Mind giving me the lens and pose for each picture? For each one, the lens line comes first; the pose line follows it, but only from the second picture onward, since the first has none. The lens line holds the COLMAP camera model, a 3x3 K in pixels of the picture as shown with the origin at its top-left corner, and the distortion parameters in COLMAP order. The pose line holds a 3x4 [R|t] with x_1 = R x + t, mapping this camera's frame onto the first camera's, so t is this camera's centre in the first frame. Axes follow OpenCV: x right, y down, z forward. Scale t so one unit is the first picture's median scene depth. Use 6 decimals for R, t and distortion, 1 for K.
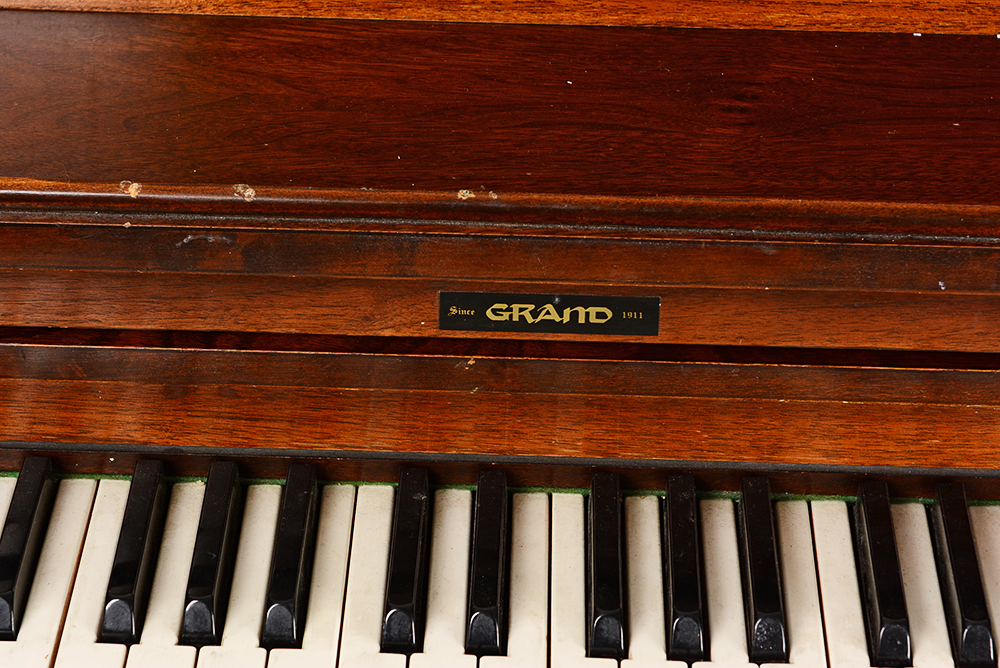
lens RADIAL K [[2130.2, 0, 501.2], [0, 2130.2, 334.1], [0, 0, 1]] dist [0.068690, 0.000000]
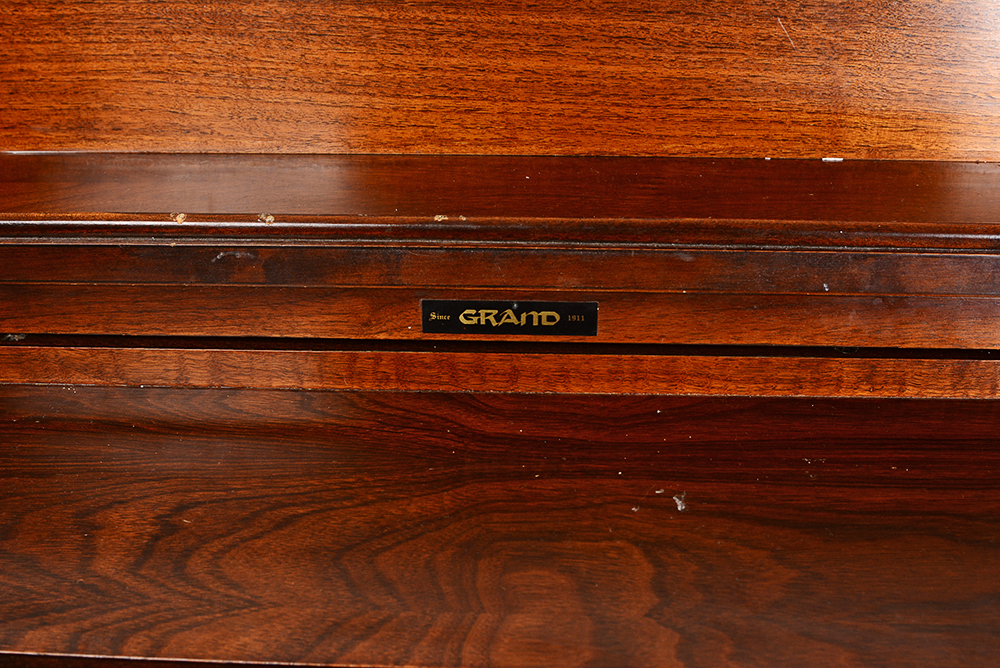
lens RADIAL K [[901.8, 0, 498.0], [0, 901.8, 335.1], [0, 0, 1]] dist [-0.044225, 0.009396]
pose [[0.999785, -0.006663, -0.019639, 0.026182], [0.003712, 0.989182, -0.146647, 0.078361], [0.020404, 0.146543, 0.988994, 0.477926]]
